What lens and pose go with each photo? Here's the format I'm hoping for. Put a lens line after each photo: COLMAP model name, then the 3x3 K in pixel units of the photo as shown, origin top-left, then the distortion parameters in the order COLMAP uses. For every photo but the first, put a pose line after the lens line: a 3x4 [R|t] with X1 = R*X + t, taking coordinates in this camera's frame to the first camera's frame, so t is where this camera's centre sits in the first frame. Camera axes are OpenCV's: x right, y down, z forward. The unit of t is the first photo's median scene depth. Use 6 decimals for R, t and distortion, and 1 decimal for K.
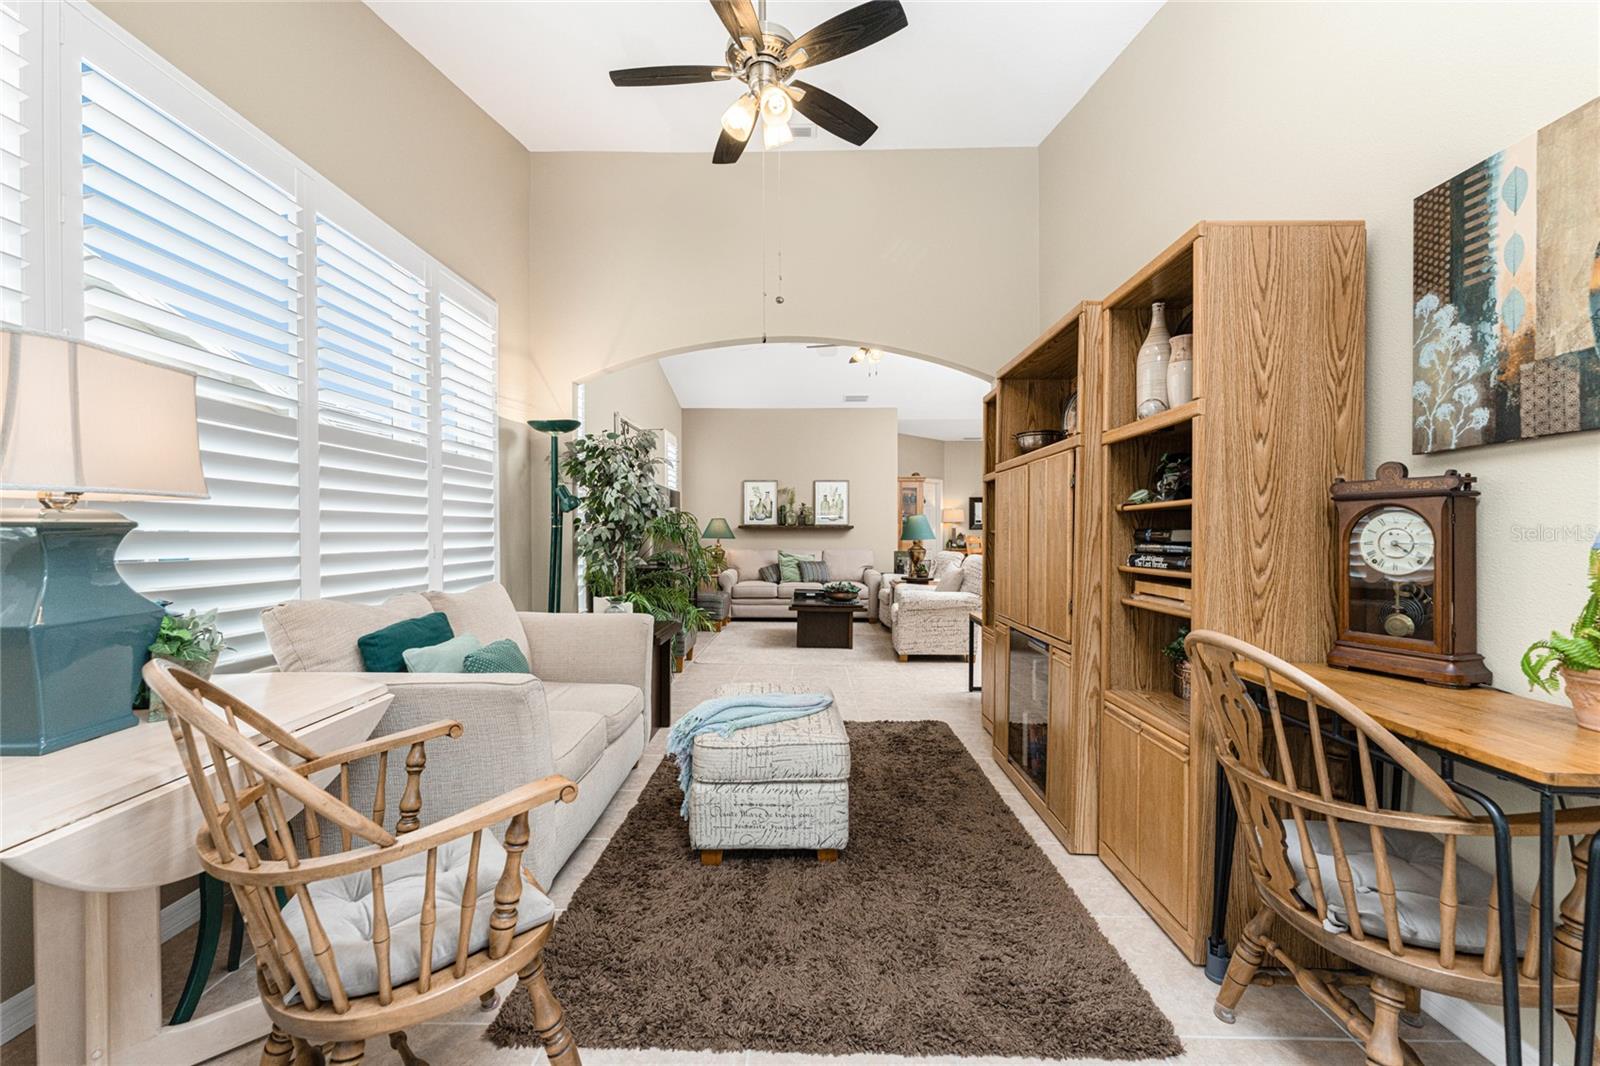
lens RADIAL K [[640.1, 0, 795.7], [0, 640.1, 534.8], [0, 0, 1]] dist [-0.000021, -0.000018]
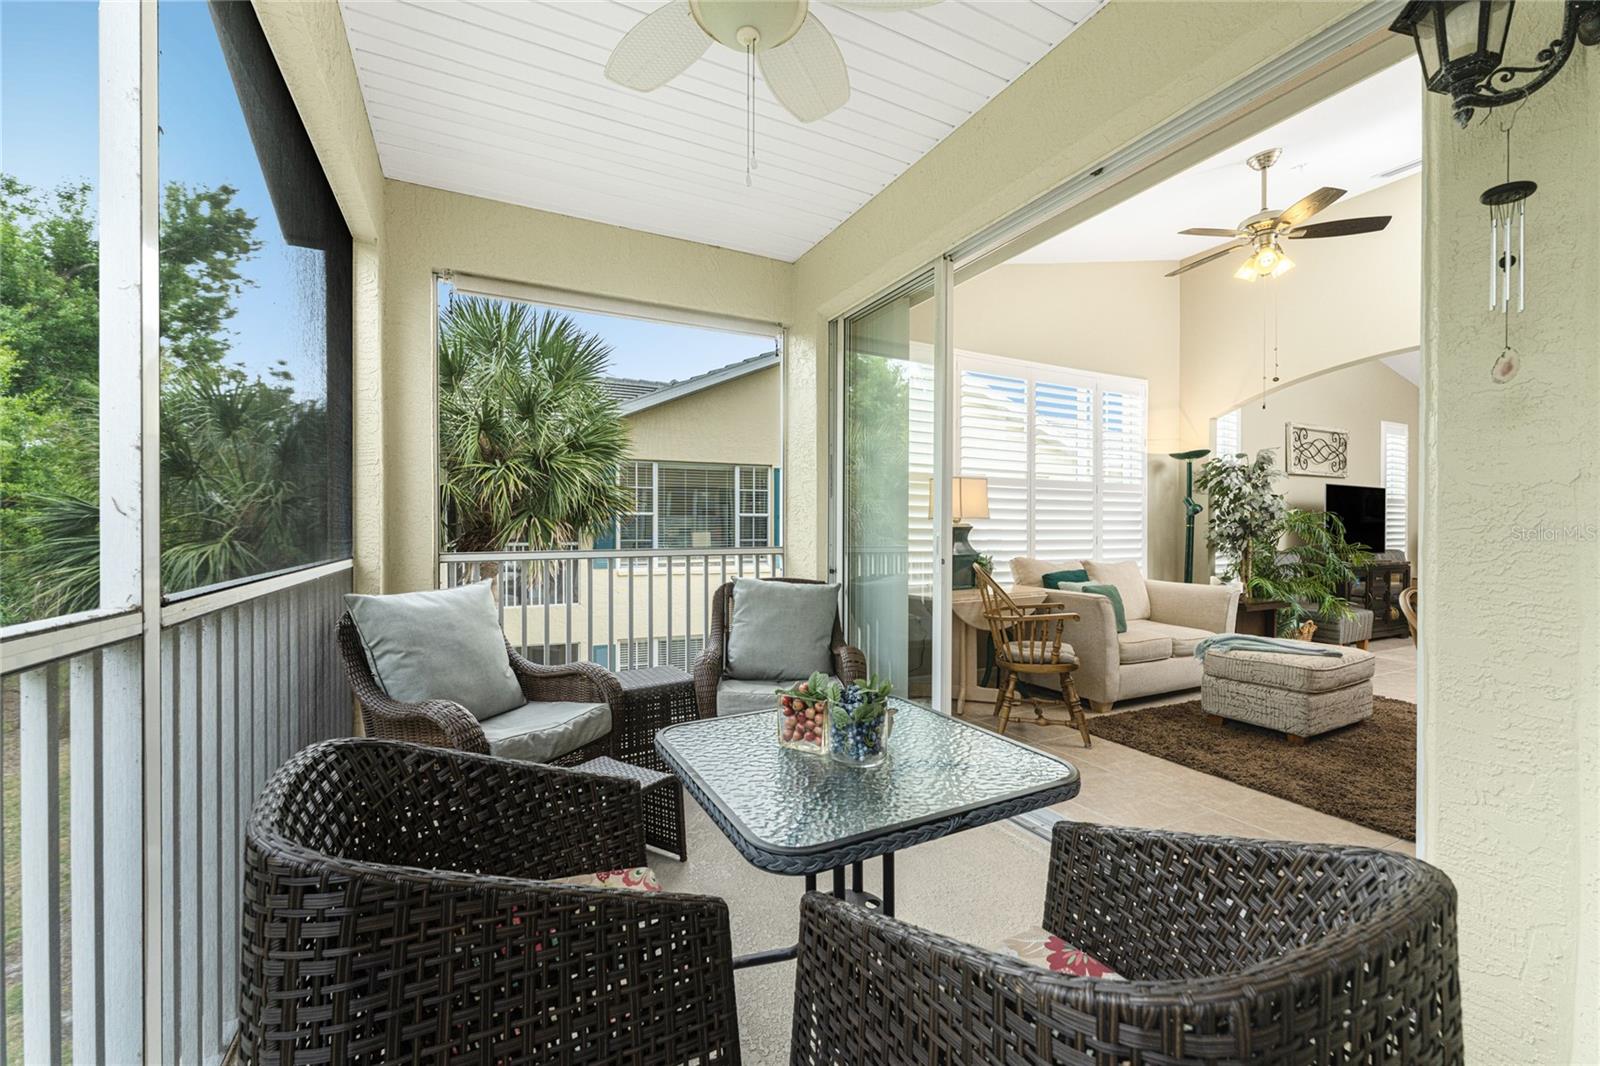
lens RADIAL K [[643.0, 0, 805.2], [0, 643.0, 528.9], [0, 0, 1]] dist [-0.001268, -0.000455]
pose [[0.473962, -0.001193, -0.880545, 0.220246], [-0.003675, 0.999988, -0.003333, 0.001102], [0.880538, 0.004816, 0.473952, -0.198319]]
